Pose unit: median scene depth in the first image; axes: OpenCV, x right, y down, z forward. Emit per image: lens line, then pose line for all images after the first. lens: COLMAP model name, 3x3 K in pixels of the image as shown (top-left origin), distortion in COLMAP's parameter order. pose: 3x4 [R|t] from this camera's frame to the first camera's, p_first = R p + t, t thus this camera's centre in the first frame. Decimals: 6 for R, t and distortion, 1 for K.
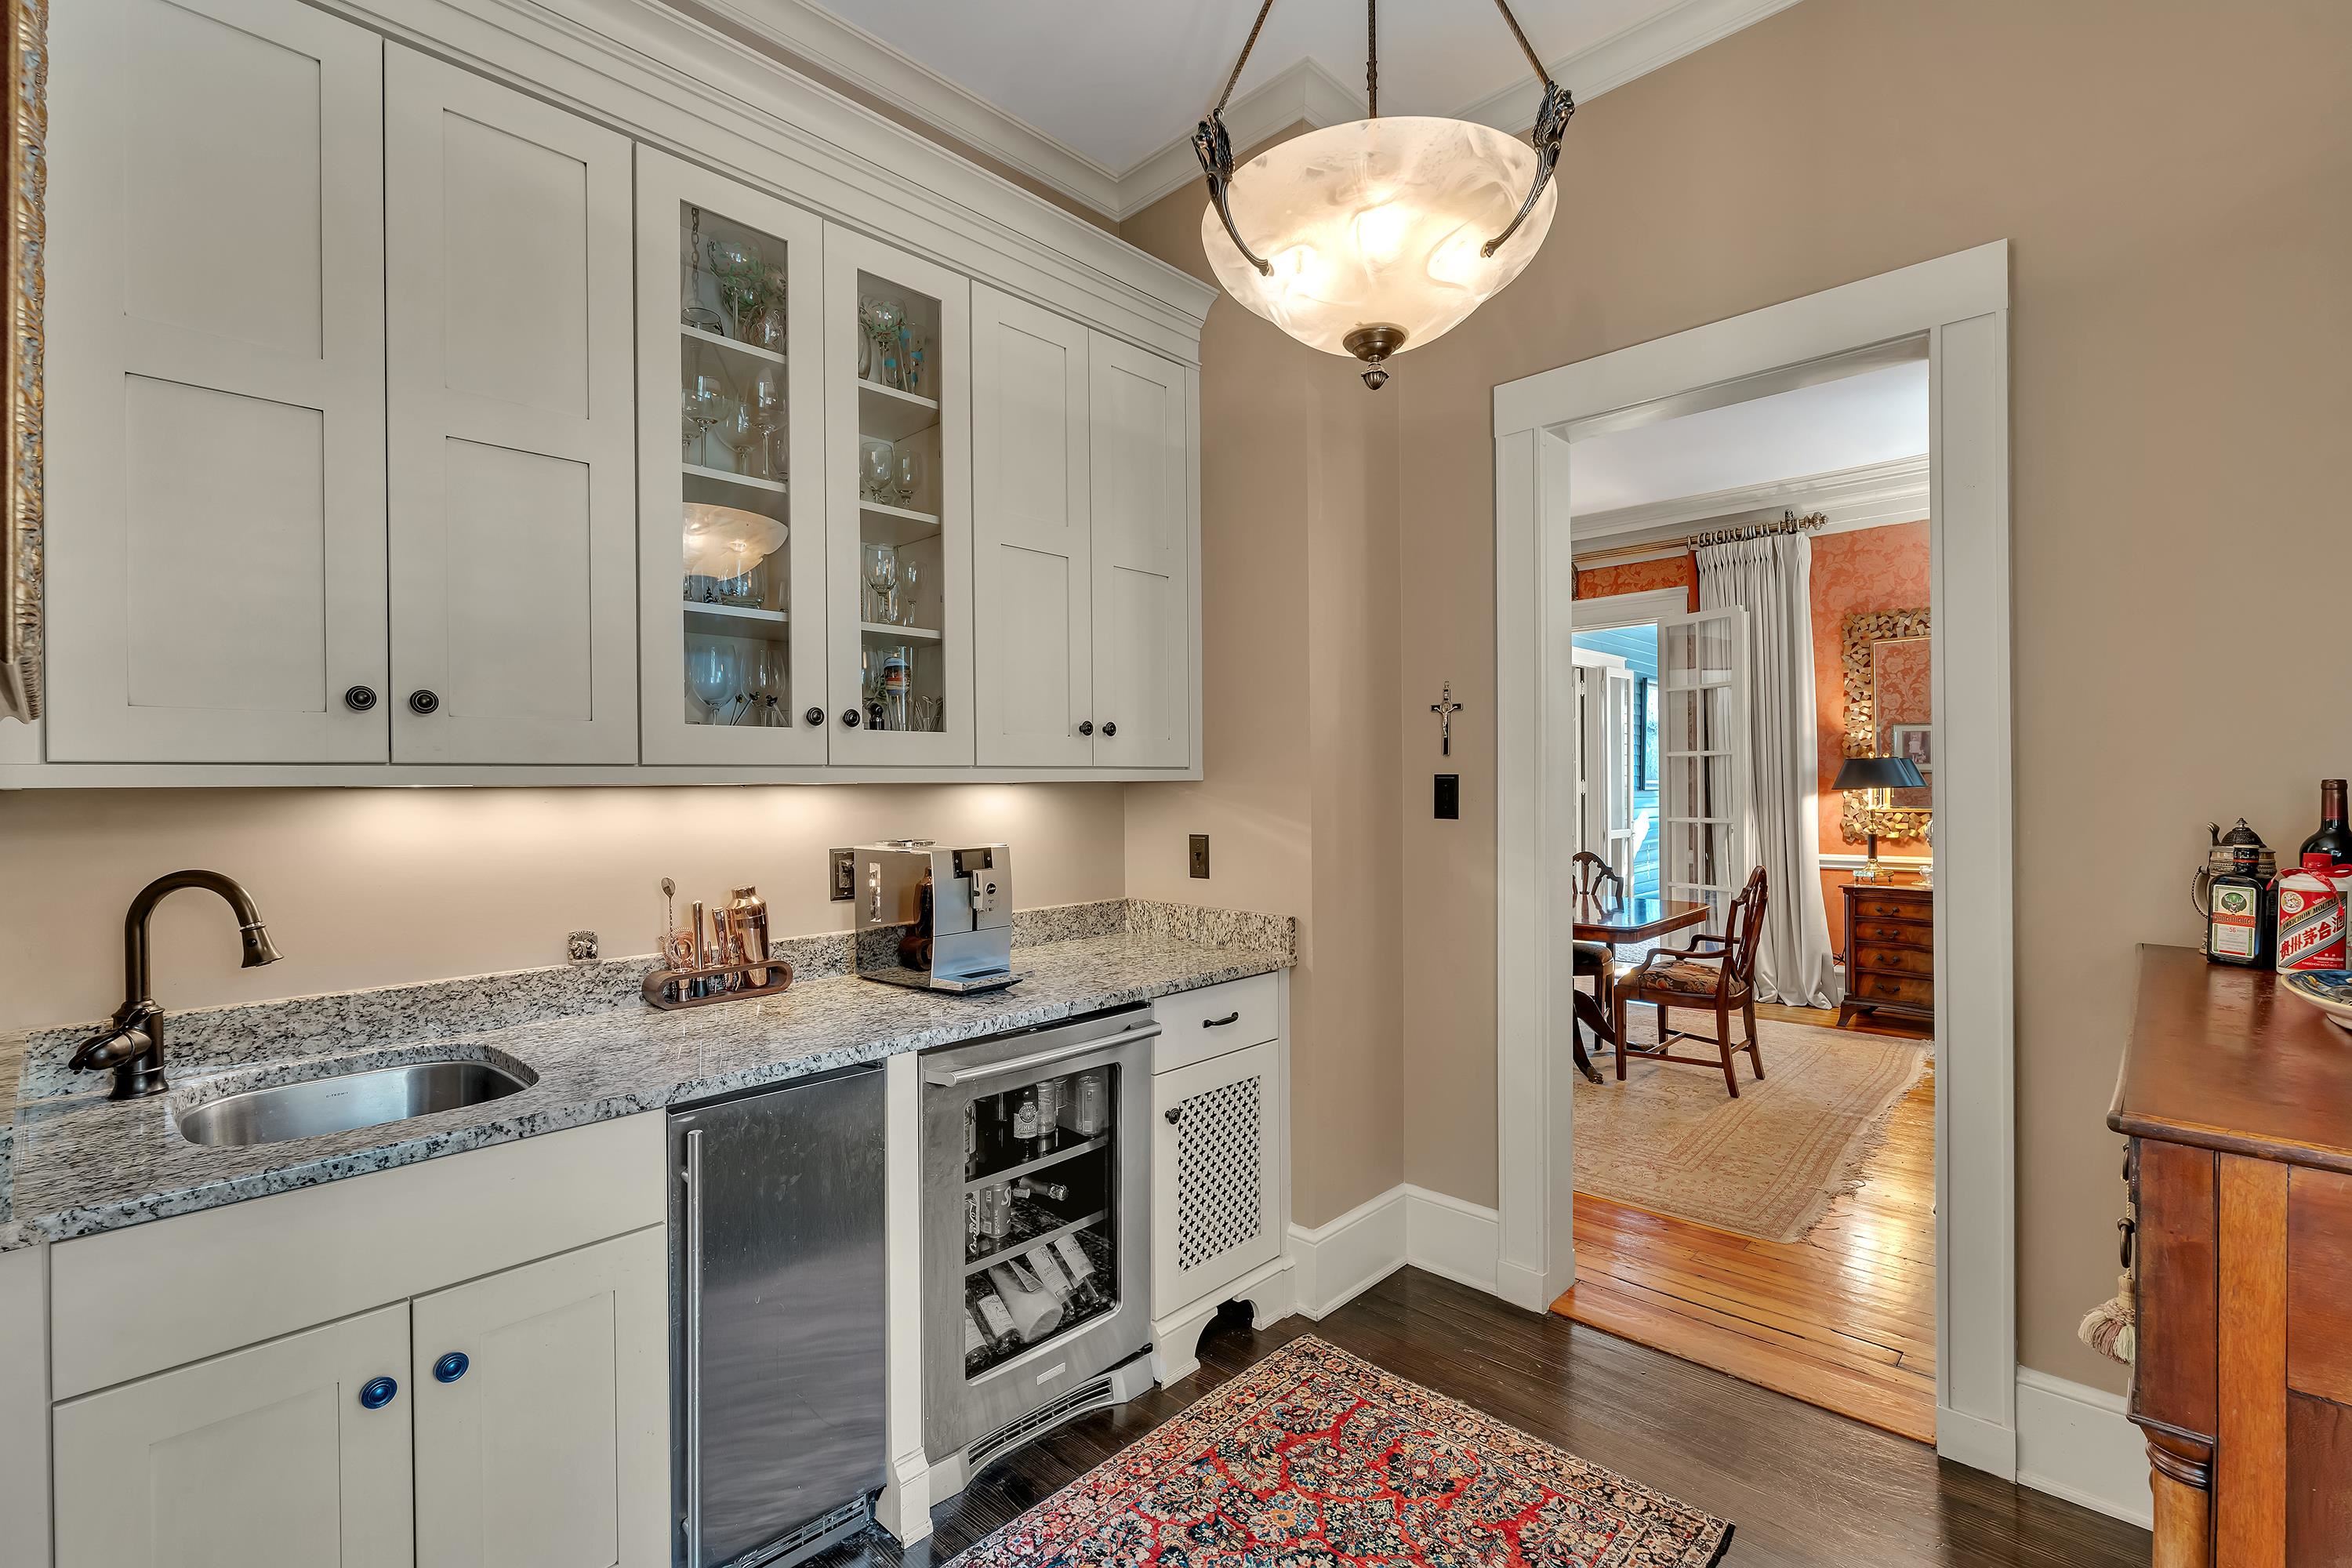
lens RADIAL K [[1033.6, 0, 1181.8], [0, 1033.6, 787.6], [0, 0, 1]] dist [-0.000560, -0.000100]
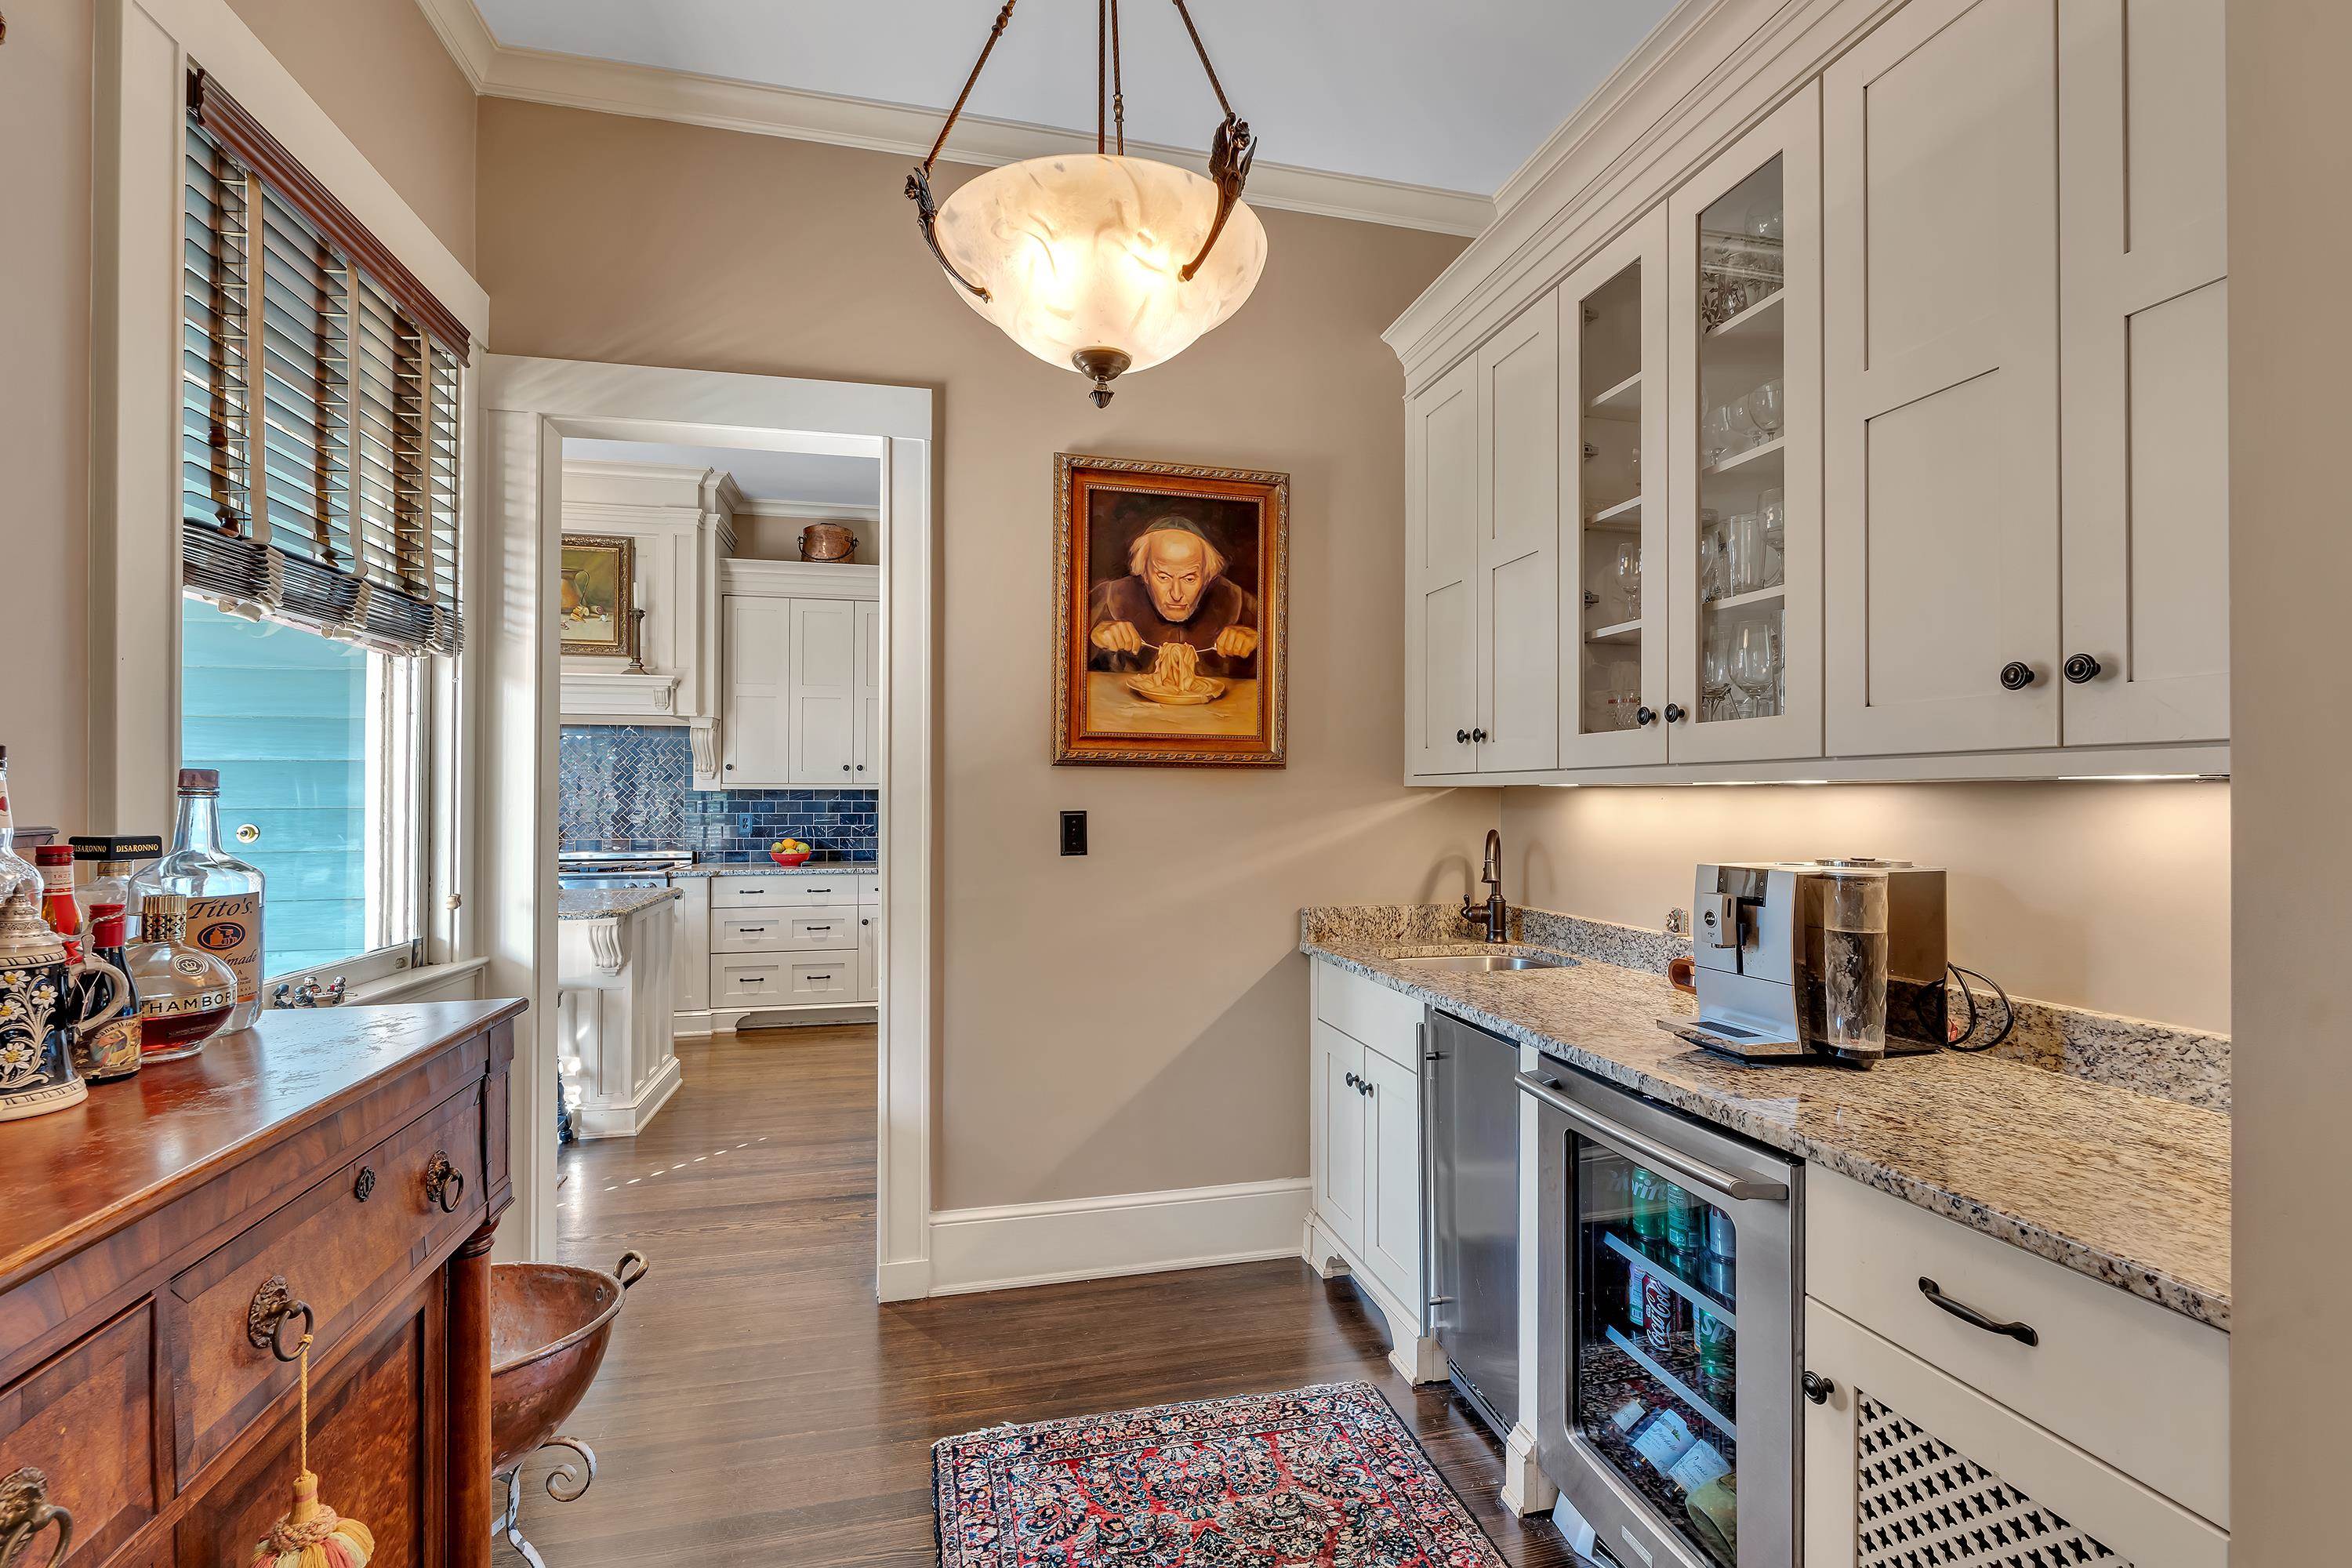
lens RADIAL K [[1033.6, 0, 1181.8], [0, 1033.6, 787.6], [0, 0, 1]] dist [-0.000560, -0.000100]
pose [[-0.532756, 0.005203, -0.846253, 0.700788], [0.005246, 0.999982, 0.002846, -0.005050], [0.846253, -0.002923, -0.532774, 1.110485]]
